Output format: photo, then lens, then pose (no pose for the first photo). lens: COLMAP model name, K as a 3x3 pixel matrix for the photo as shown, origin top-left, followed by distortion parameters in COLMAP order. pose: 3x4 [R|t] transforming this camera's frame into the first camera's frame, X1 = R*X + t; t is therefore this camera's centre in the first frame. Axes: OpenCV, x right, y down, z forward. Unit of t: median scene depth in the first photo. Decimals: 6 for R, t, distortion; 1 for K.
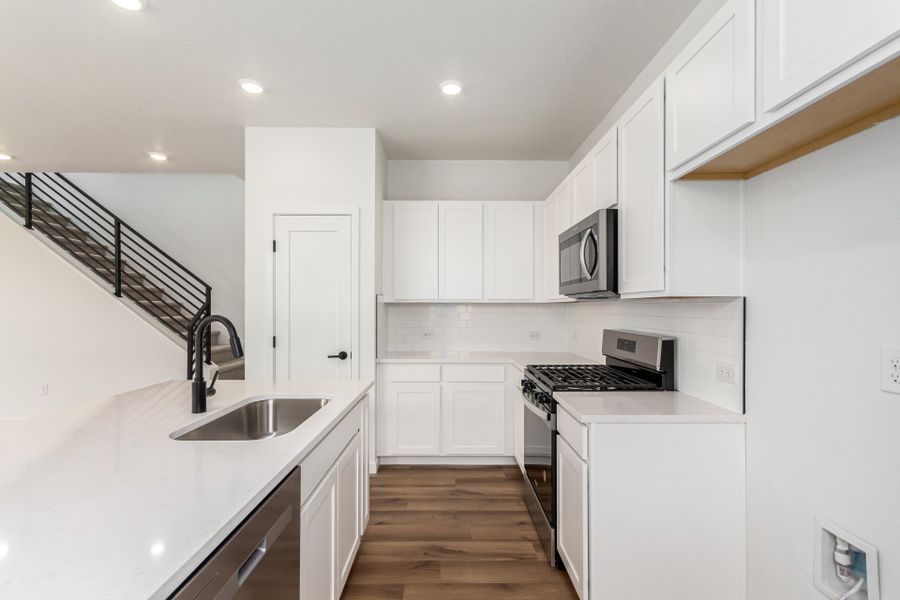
lens RADIAL K [[416.3, 0, 450.0], [0, 416.3, 300.0], [0, 0, 1]] dist [0.003557, 0.000034]
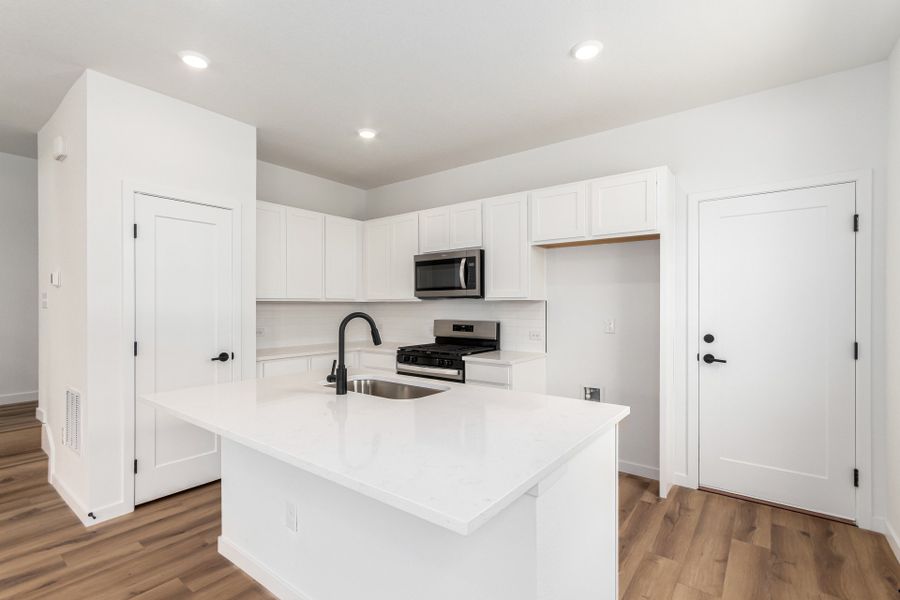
lens RADIAL K [[416.3, 0, 450.0], [0, 416.3, 300.0], [0, 0, 1]] dist [0.003557, 0.000034]
pose [[0.610585, 0.009314, 0.791896, -0.806995], [-0.011904, 0.999926, -0.002582, 0.000221], [-0.791861, -0.007850, 0.610651, 0.021505]]
